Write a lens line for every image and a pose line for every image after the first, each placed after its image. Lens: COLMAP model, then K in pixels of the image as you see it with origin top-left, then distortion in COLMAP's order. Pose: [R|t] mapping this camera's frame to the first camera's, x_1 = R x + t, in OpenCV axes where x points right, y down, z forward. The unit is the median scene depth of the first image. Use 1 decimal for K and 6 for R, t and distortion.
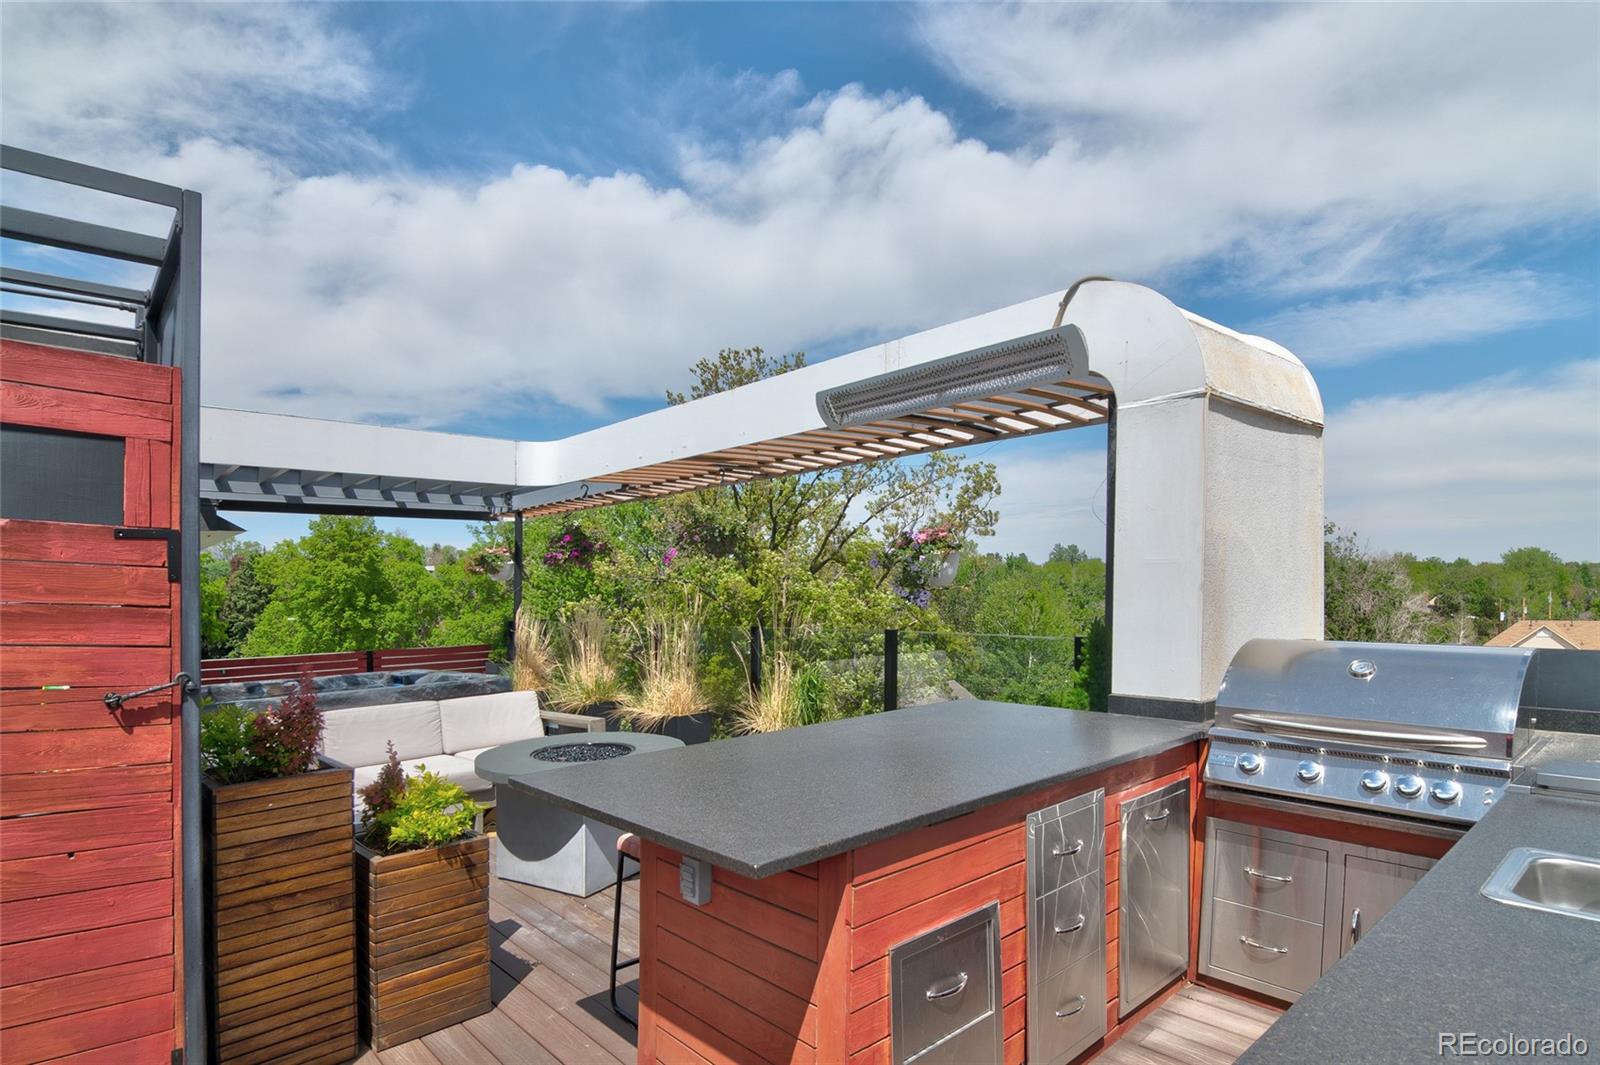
lens RADIAL K [[852.2, 0, 802.2], [0, 852.2, 603.7], [0, 0, 1]] dist [-0.000004, -0.000219]
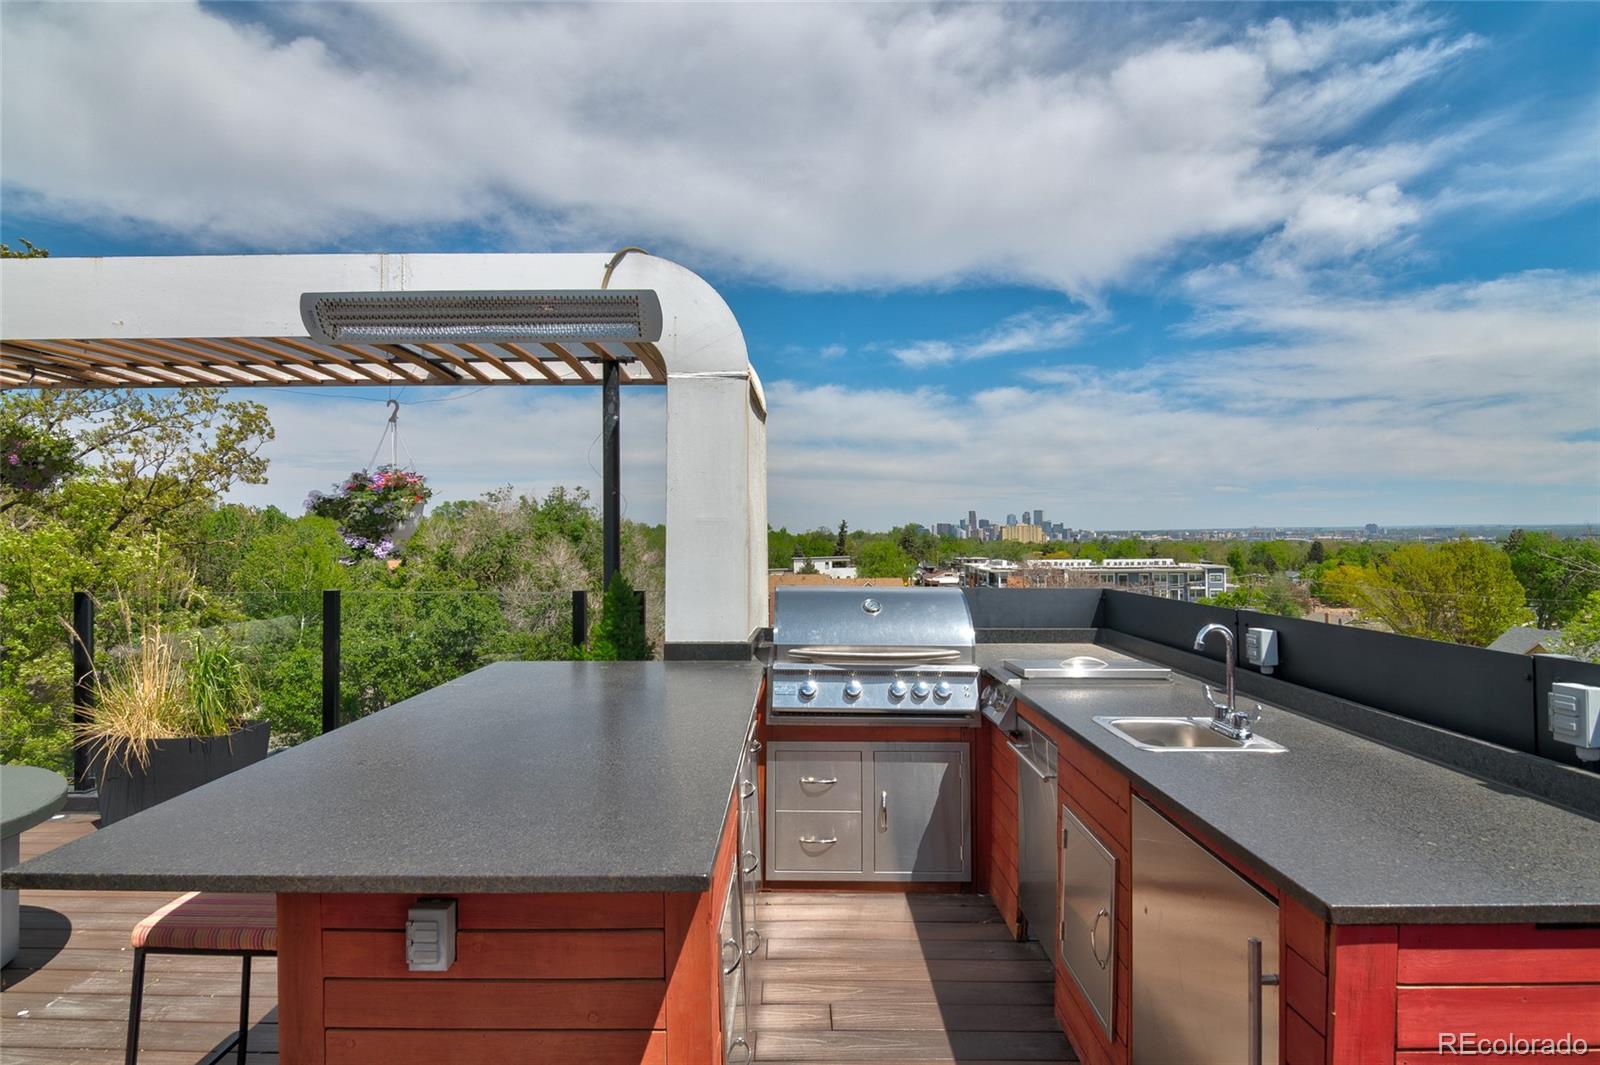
lens RADIAL K [[811.3, 0, 820.3], [0, 811.3, 527.5], [0, 0, 1]] dist [0.000746, -0.000161]
pose [[0.675356, 0.024303, 0.737091, -0.174295], [0.005432, 0.999266, -0.037924, 0.001633], [-0.737472, 0.029616, 0.674728, 0.117721]]
